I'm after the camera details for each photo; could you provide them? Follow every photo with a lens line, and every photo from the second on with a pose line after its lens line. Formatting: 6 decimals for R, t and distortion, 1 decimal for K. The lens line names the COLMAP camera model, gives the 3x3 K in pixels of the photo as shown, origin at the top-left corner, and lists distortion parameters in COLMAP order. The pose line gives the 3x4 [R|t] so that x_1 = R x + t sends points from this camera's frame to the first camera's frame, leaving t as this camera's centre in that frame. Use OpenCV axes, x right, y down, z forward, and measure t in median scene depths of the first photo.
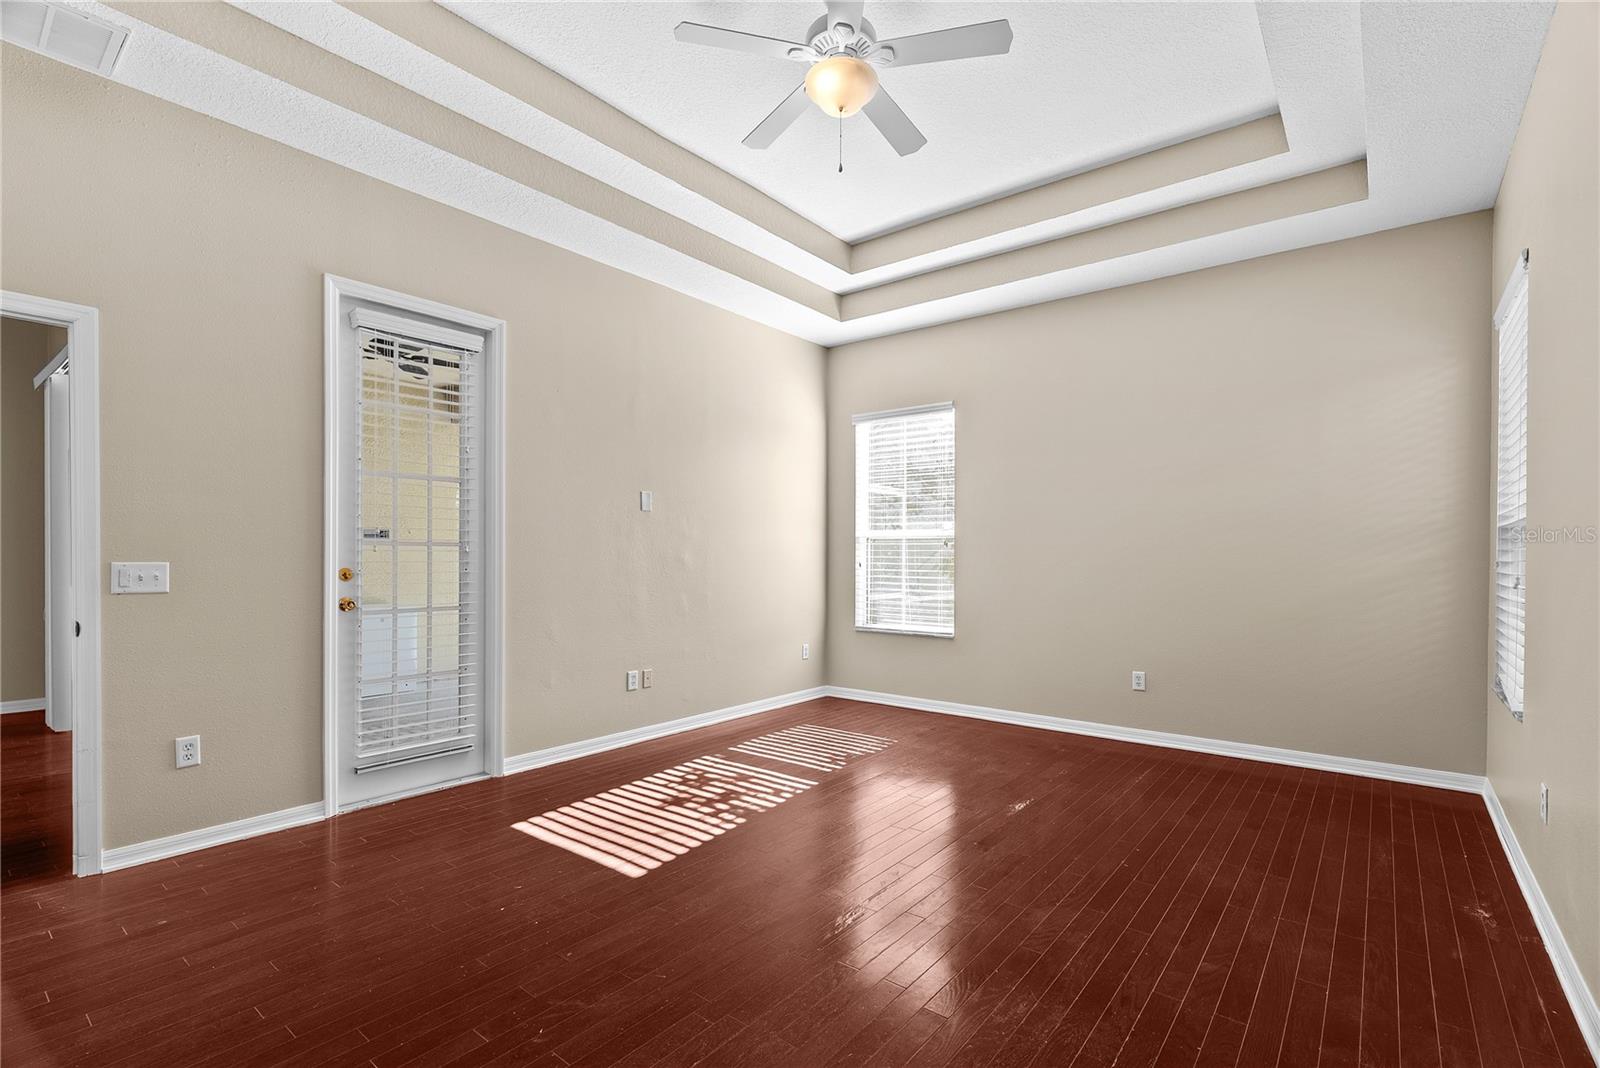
lens RADIAL K [[740.4, 0, 800.0], [0, 740.4, 560.4], [0, 0, 1]] dist [-0.010589, 0.001323]
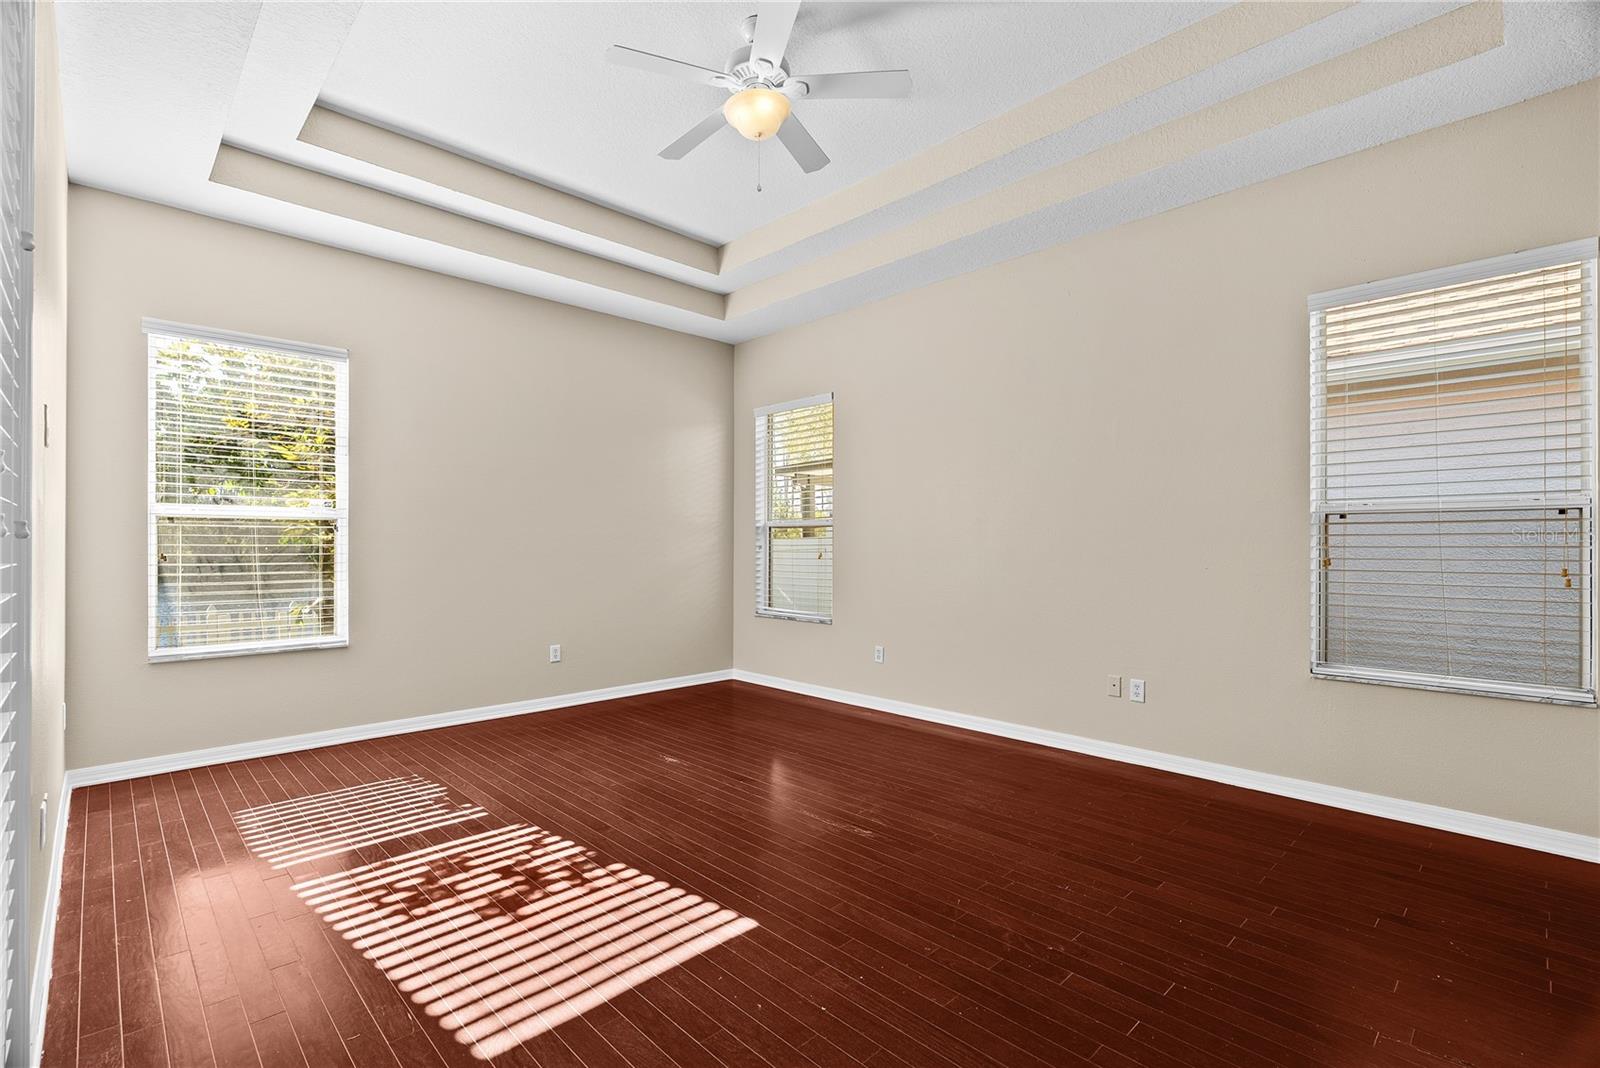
lens RADIAL K [[740.4, 0, 799.4], [0, 740.4, 540.1], [0, 0, 1]] dist [-0.010589, 0.001323]
pose [[0.106382, 0.001494, 0.994324, -0.767116], [0.005793, 0.999981, -0.002122, -0.006964], [-0.994308, 0.005986, 0.106371, 0.620584]]
